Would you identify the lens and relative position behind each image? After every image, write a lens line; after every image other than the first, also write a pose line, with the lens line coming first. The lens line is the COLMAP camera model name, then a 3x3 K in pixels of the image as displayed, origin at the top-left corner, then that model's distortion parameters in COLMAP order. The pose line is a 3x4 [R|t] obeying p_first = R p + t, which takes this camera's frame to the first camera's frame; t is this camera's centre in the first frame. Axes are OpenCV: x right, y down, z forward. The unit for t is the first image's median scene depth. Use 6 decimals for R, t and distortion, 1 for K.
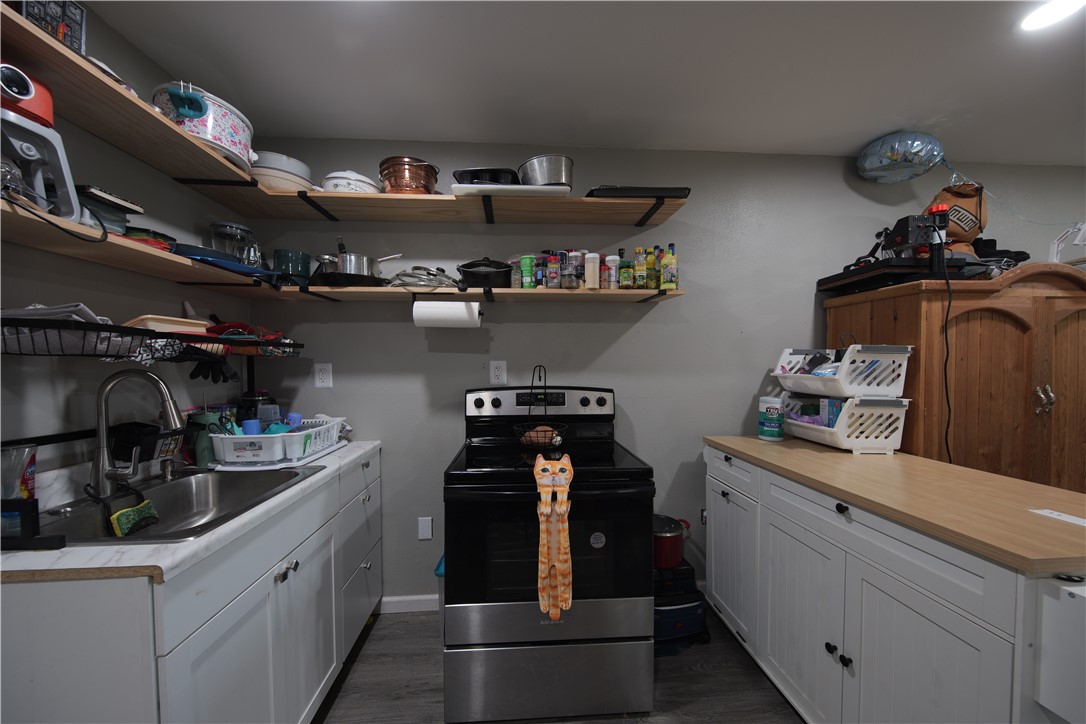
lens RADIAL K [[379.2, 0, 541.2], [0, 379.2, 370.9], [0, 0, 1]] dist [-0.000648, -0.000510]
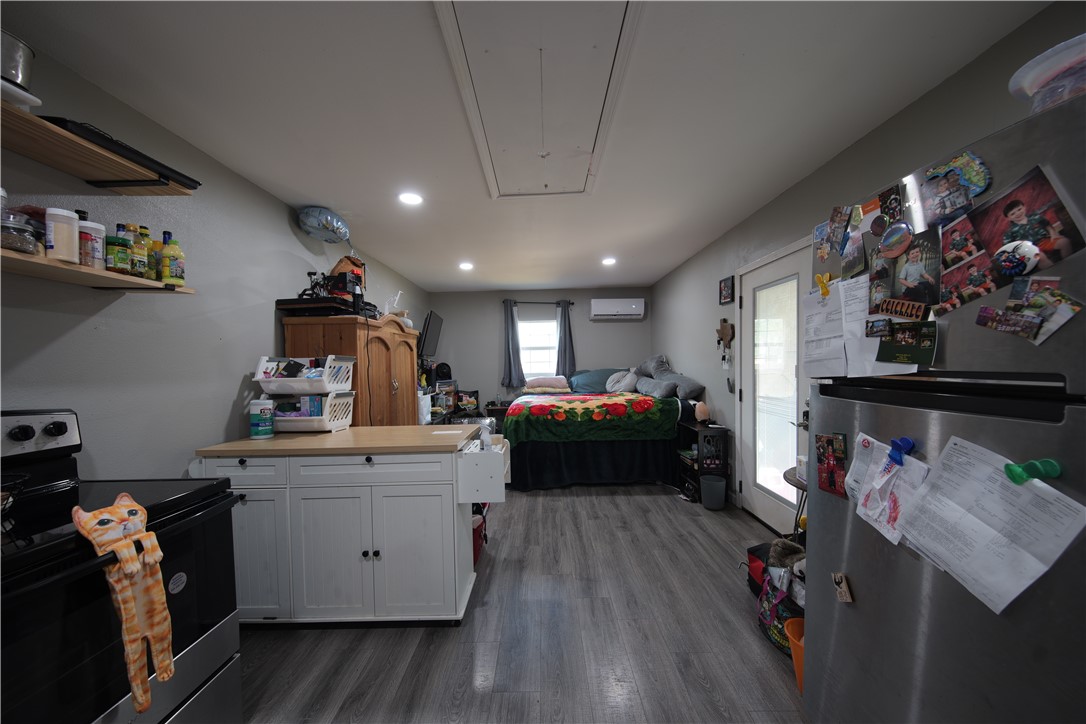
lens RADIAL K [[379.2, 0, 540.1], [0, 379.2, 370.1], [0, 0, 1]] dist [-0.000648, -0.000510]
pose [[0.082655, -0.009598, 0.996532, -0.471118], [0.035697, 0.999340, 0.006664, 0.004180], [-0.995939, 0.035022, 0.082943, 0.099674]]
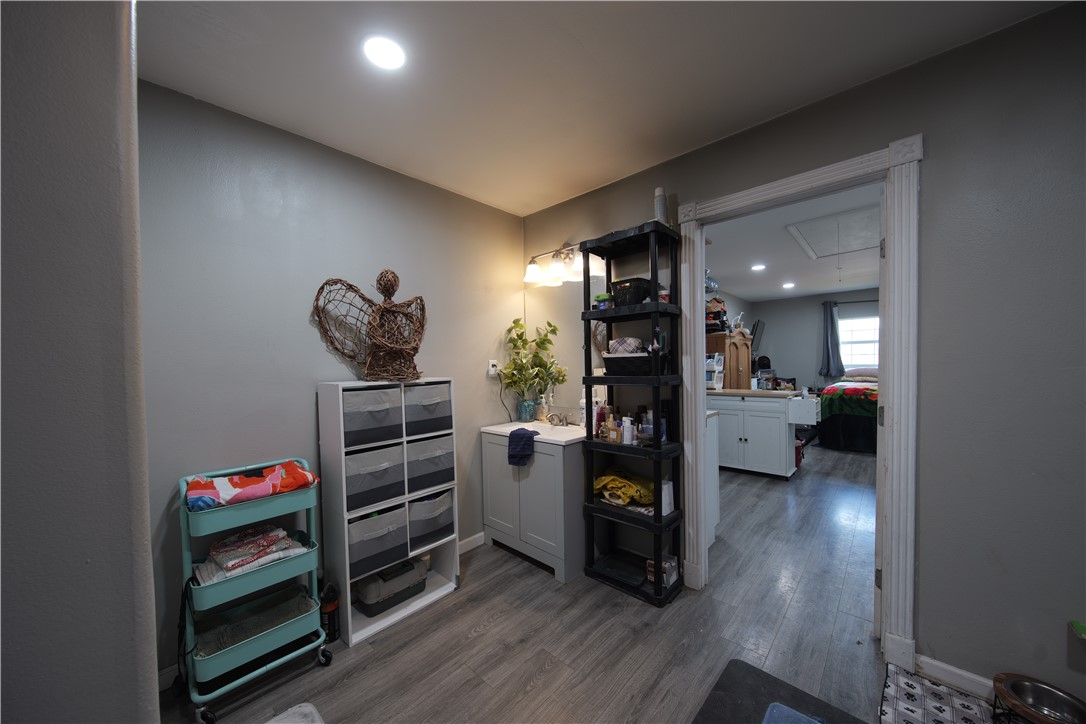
lens RADIAL K [[379.2, 0, 535.1], [0, 379.2, 372.8], [0, 0, 1]] dist [-0.000648, -0.000510]
pose [[0.741482, -0.023862, 0.670549, -2.038377], [0.025351, 0.999650, 0.007540, 0.026039], [-0.670494, 0.011409, 0.741827, -0.231026]]
